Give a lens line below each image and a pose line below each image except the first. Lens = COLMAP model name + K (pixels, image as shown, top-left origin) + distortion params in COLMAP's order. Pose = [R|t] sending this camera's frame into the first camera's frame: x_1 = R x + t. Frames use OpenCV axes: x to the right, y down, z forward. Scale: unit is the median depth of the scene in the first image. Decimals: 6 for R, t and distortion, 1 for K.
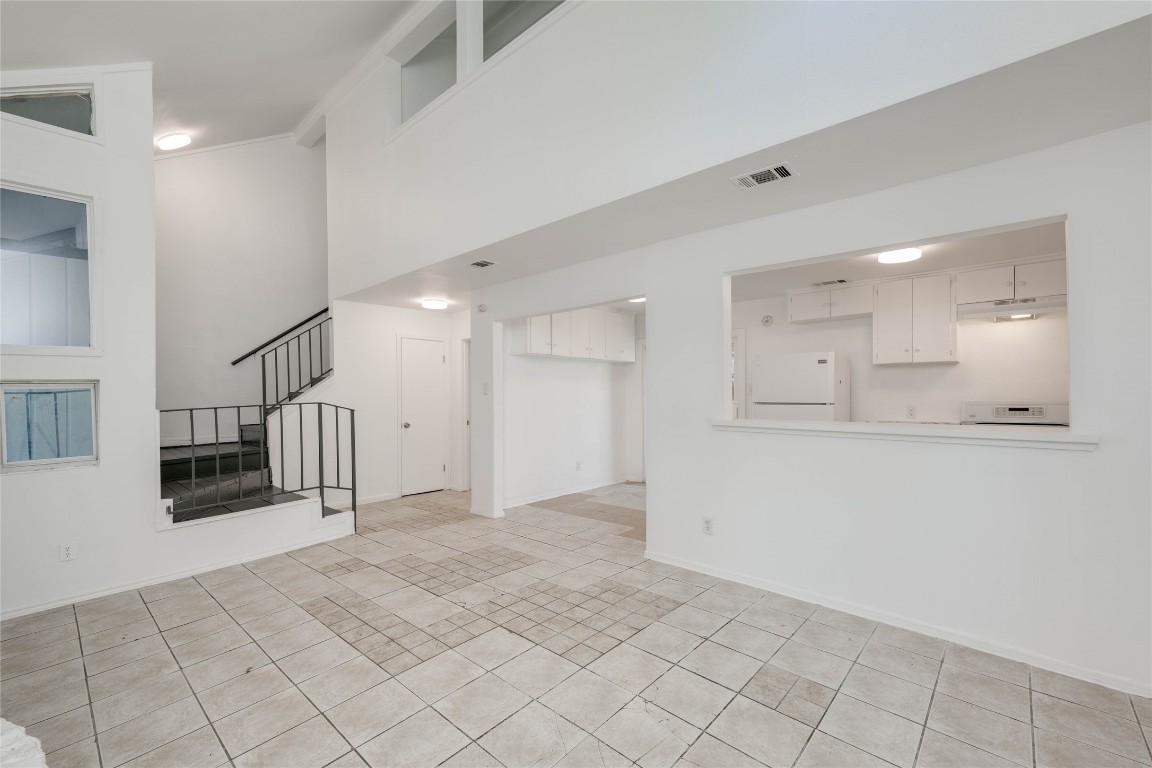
lens RADIAL K [[482.7, 0, 579.5], [0, 482.7, 400.1], [0, 0, 1]] dist [0.007763, -0.000064]
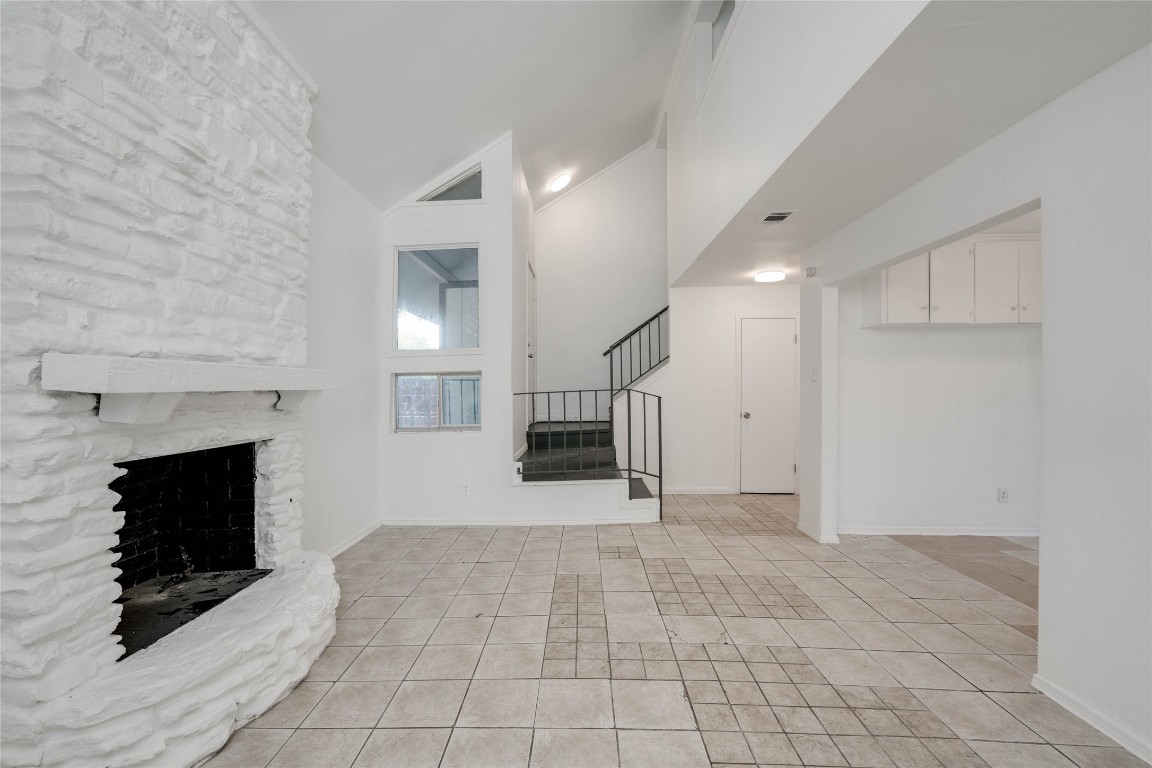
lens RADIAL K [[493.7, 0, 554.7], [0, 493.7, 383.7], [0, 0, 1]] dist [-0.008184, -0.000076]
pose [[0.625475, 0.007053, -0.780212, 0.207304], [-0.009925, 0.999950, 0.001082, -0.006651], [0.780181, 0.007067, 0.625514, 0.219951]]
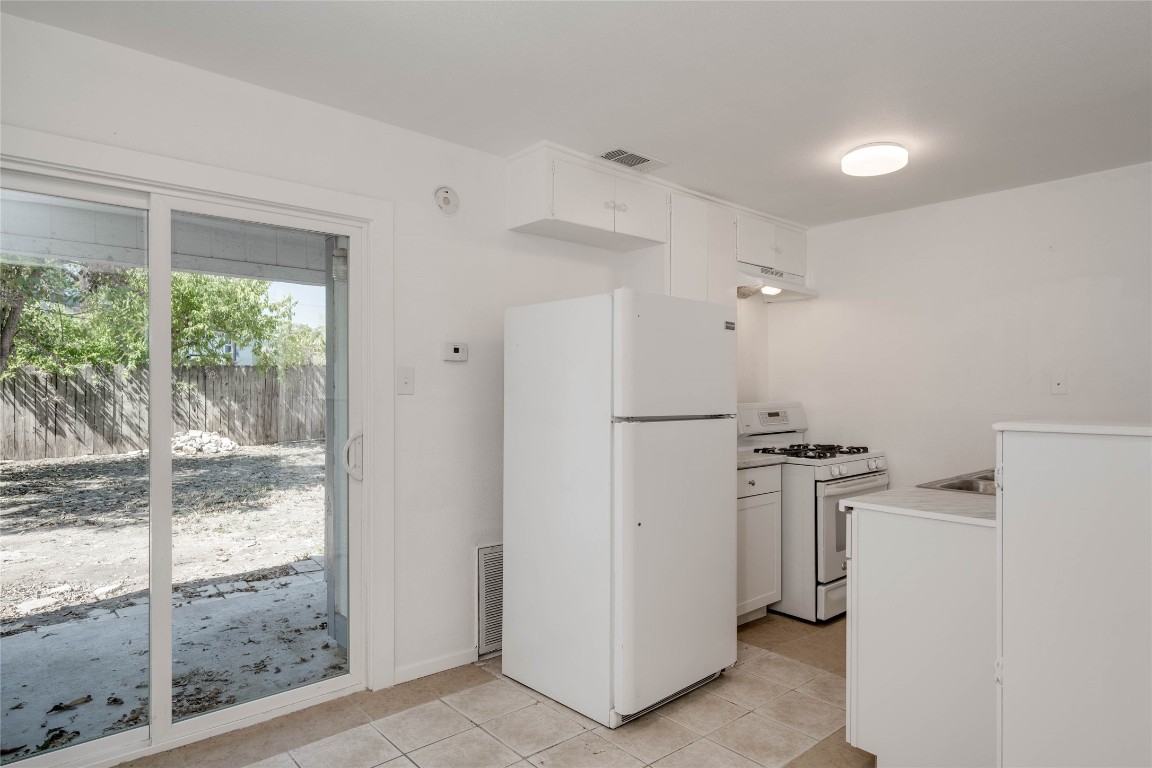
lens RADIAL K [[667.2, 0, 576.0], [0, 667.2, 384.0], [0, 0, 1]] dist [0.001474, 0.001670]
pose [[0.120963, 0.008947, 0.992617, -0.173436], [0.001792, 0.999956, -0.009232, -0.019116], [-0.992655, 0.002896, 0.120941, 1.190780]]
